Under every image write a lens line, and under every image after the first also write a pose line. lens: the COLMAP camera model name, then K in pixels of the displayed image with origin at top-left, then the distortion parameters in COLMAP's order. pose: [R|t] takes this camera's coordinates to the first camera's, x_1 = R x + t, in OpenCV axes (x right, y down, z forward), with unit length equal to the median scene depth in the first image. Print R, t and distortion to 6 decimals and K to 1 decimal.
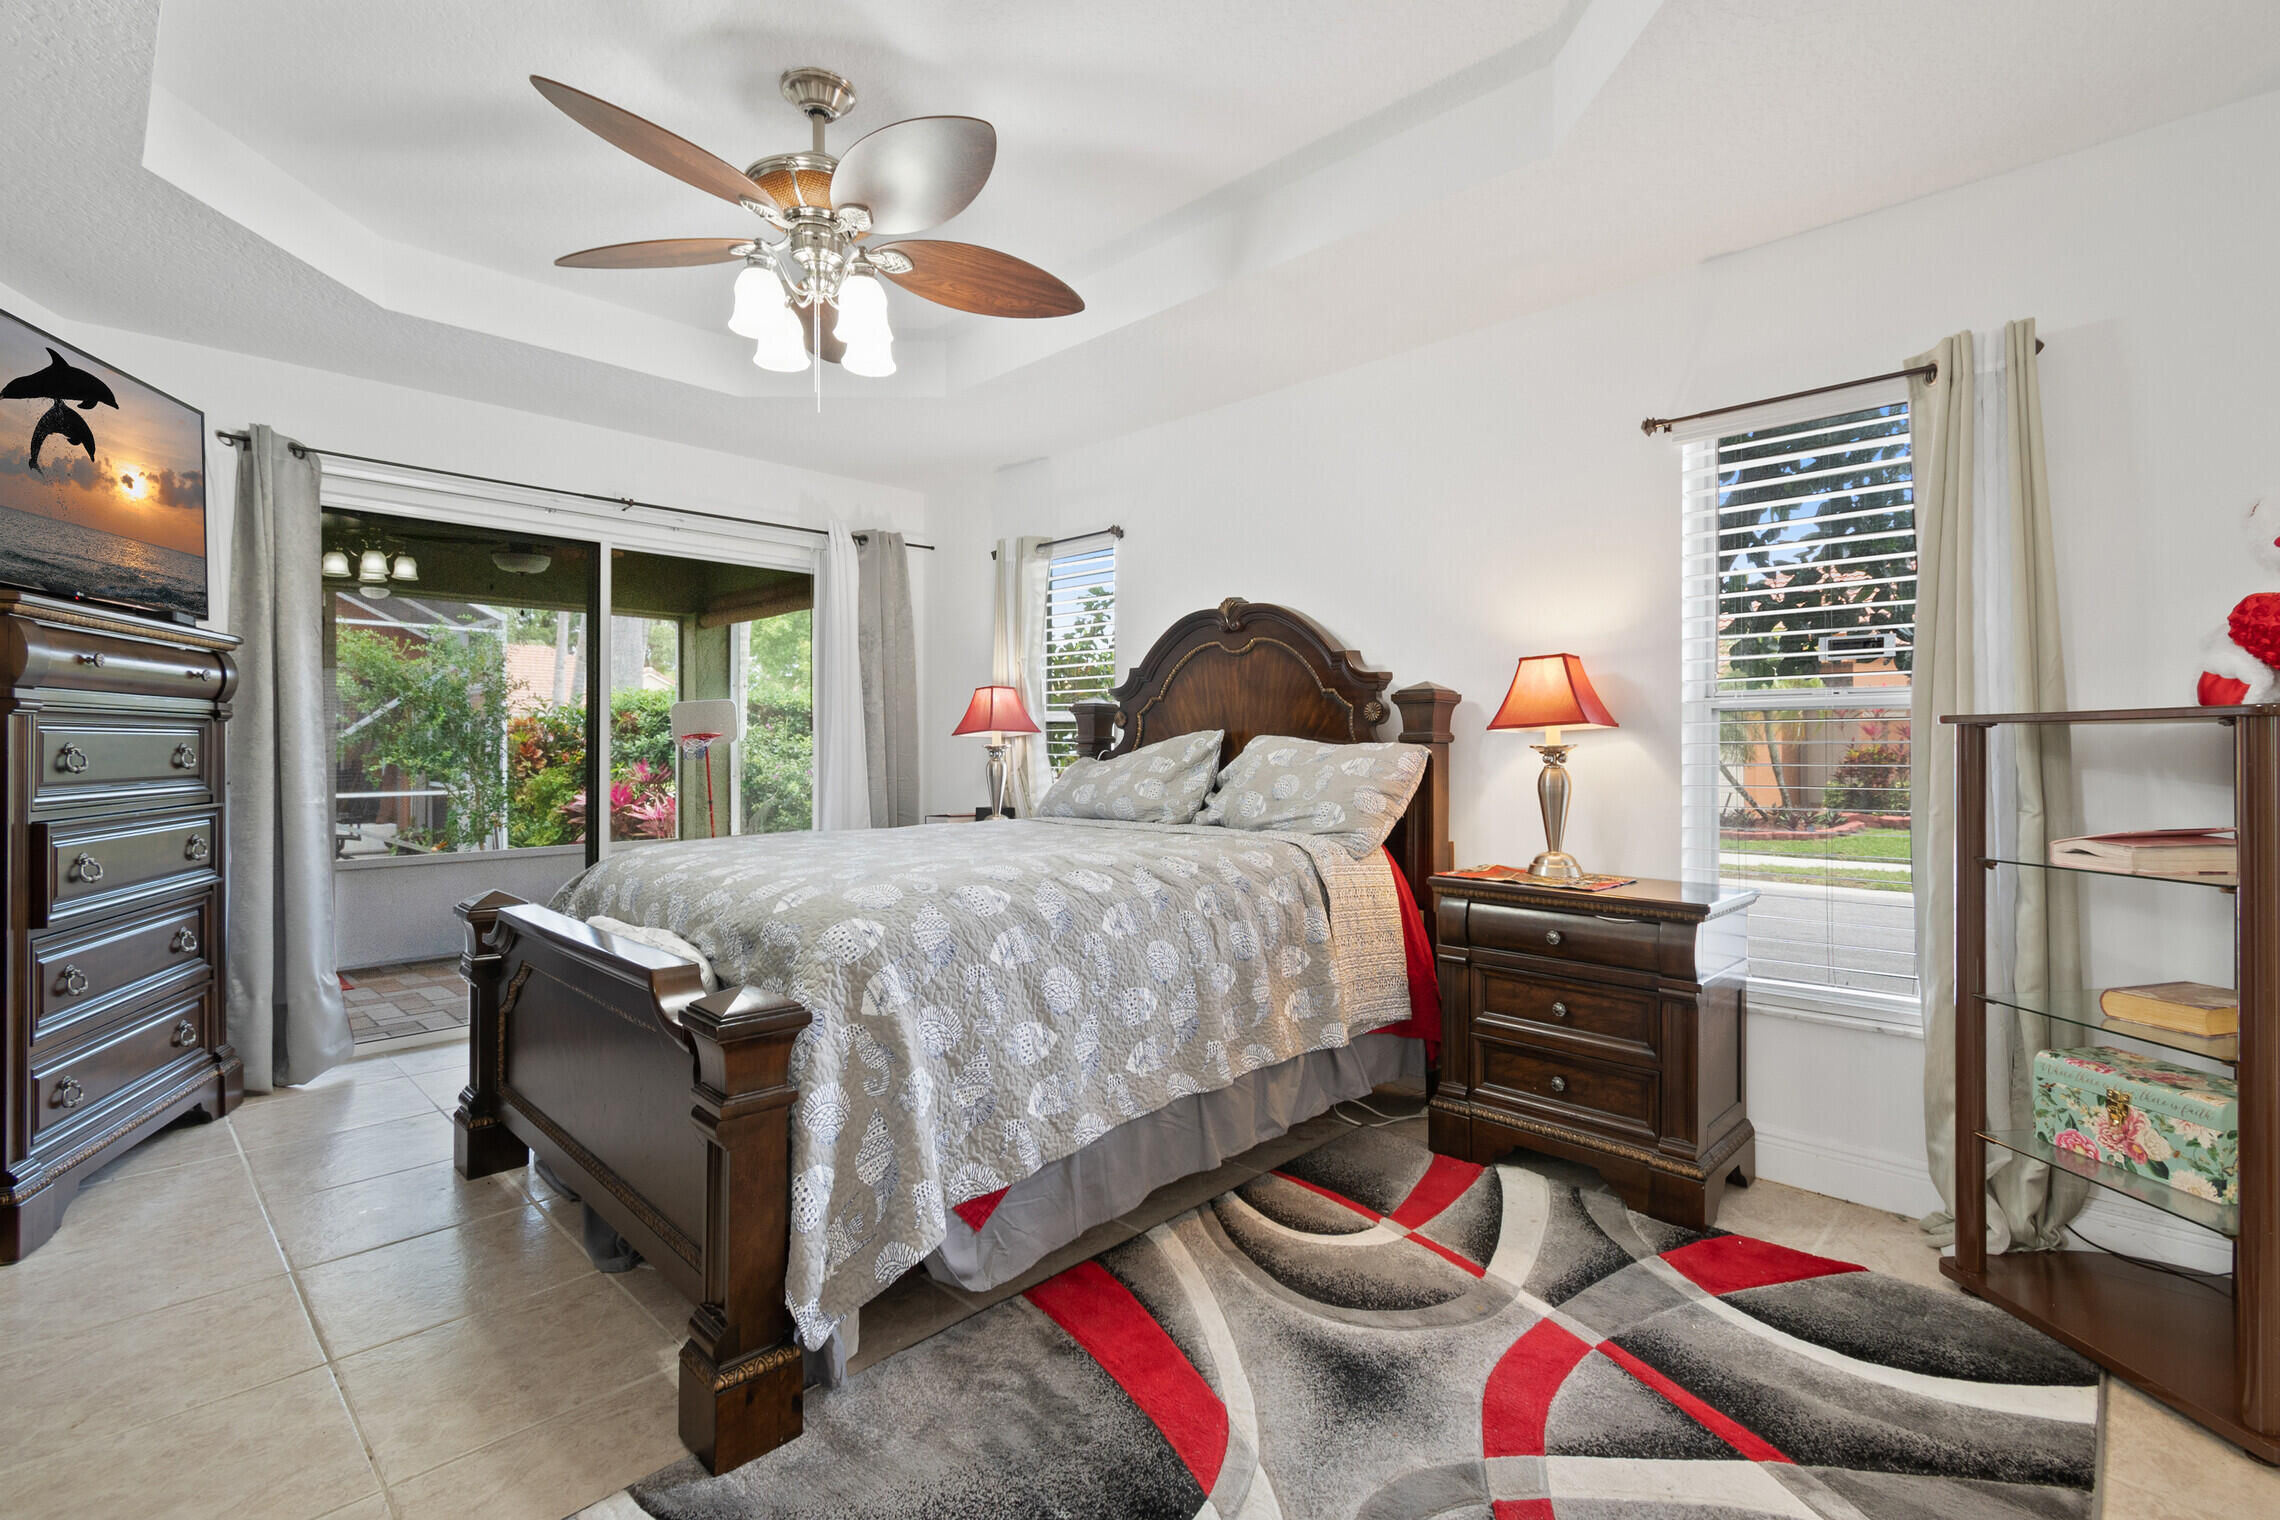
lens RADIAL K [[1045.5, 0, 1124.8], [0, 1045.5, 751.2], [0, 0, 1]] dist [0.001975, -0.001424]
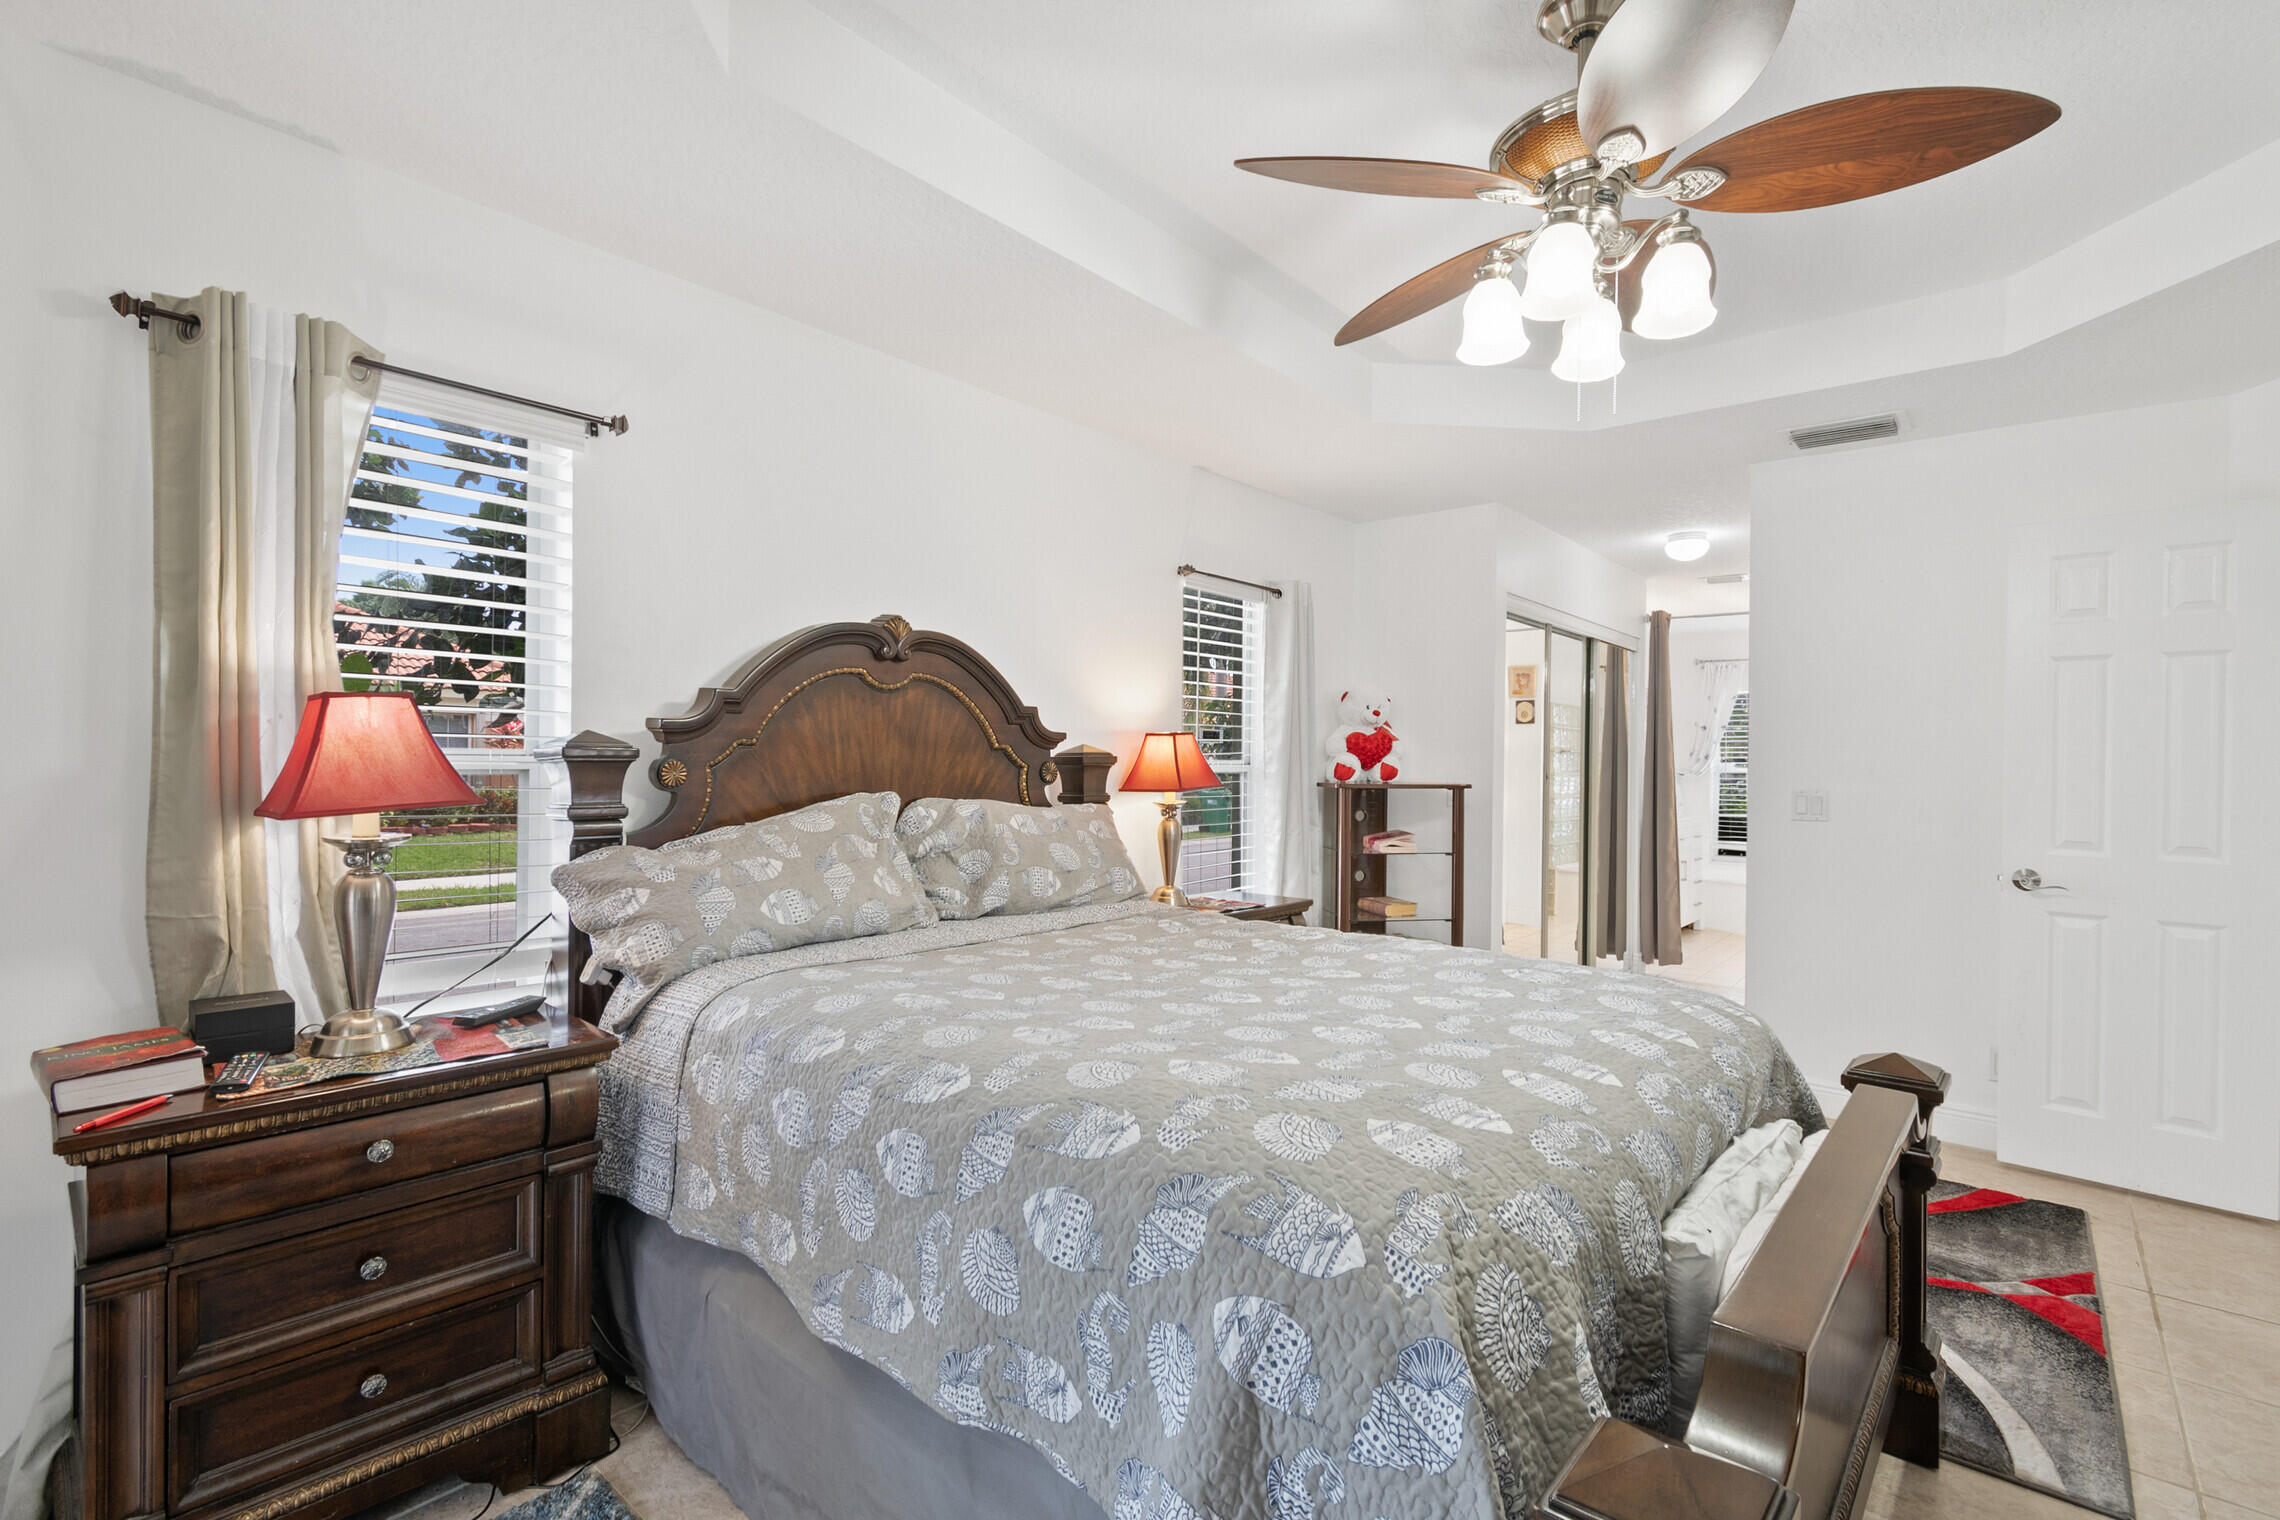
lens RADIAL K [[1045.5, 0, 1124.8], [0, 1045.5, 751.2], [0, 0, 1]] dist [0.001975, -0.001424]
pose [[-0.070278, -0.006836, 0.997504, -0.695299], [-0.025296, 0.999667, 0.005069, -0.059829], [-0.997207, -0.024877, -0.070427, 0.925412]]
